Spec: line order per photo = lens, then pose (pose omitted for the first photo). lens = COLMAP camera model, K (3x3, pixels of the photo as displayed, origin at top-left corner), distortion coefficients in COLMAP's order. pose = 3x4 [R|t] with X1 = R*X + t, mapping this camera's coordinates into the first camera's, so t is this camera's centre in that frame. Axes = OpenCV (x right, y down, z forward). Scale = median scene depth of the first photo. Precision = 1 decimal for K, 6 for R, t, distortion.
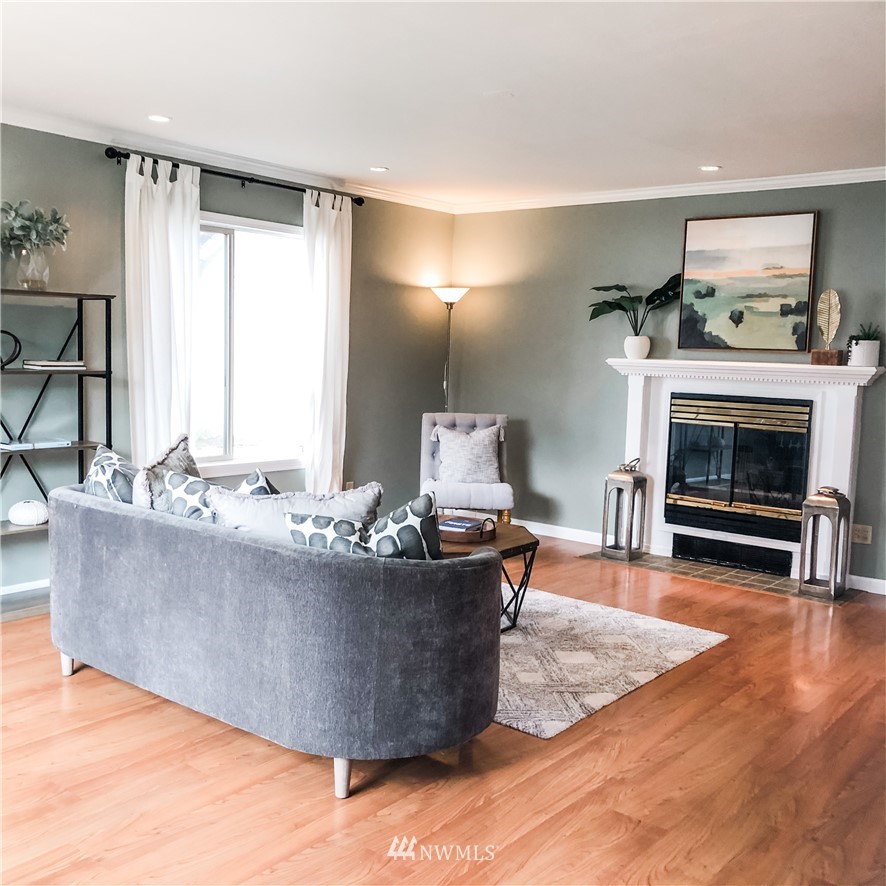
lens RADIAL K [[947.0, 0, 448.3], [0, 947.0, 448.3], [0, 0, 1]] dist [0.052521, 0.000000]
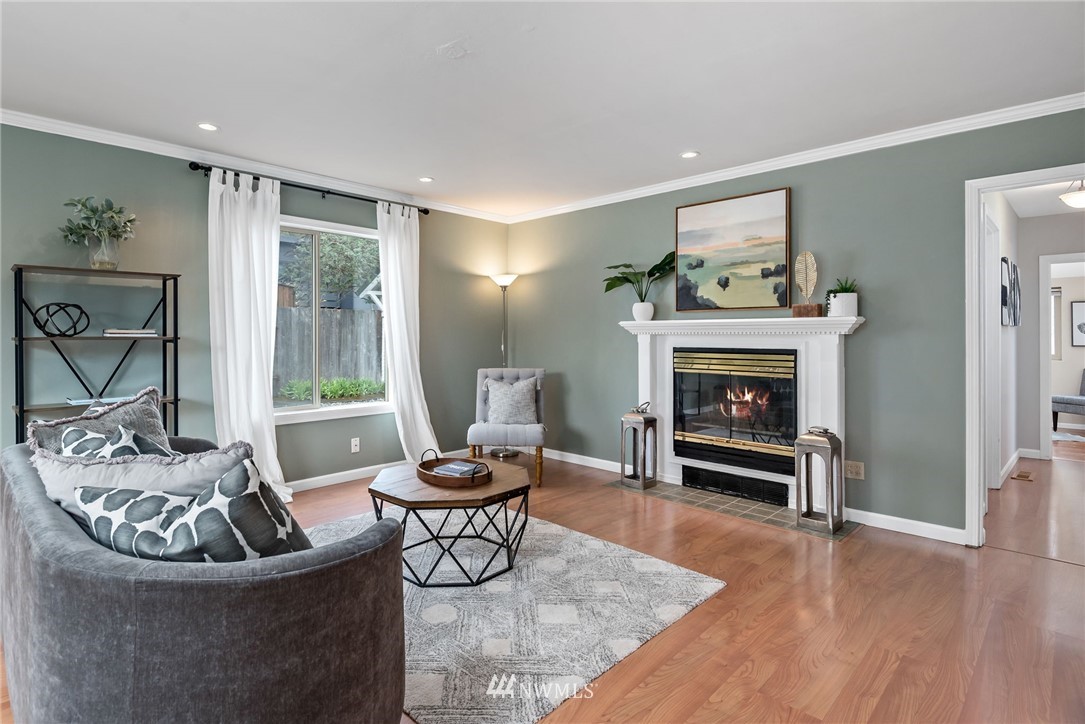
lens RADIAL K [[520.1, 0, 511.5], [0, 520.1, 336.5], [0, 0, 1]] dist [0.028729, -0.007652]
pose [[0.990951, -0.029298, -0.130984, 0.126044], [0.014320, 0.993393, -0.113863, 0.000594], [0.133455, 0.110957, 0.984824, 0.334747]]
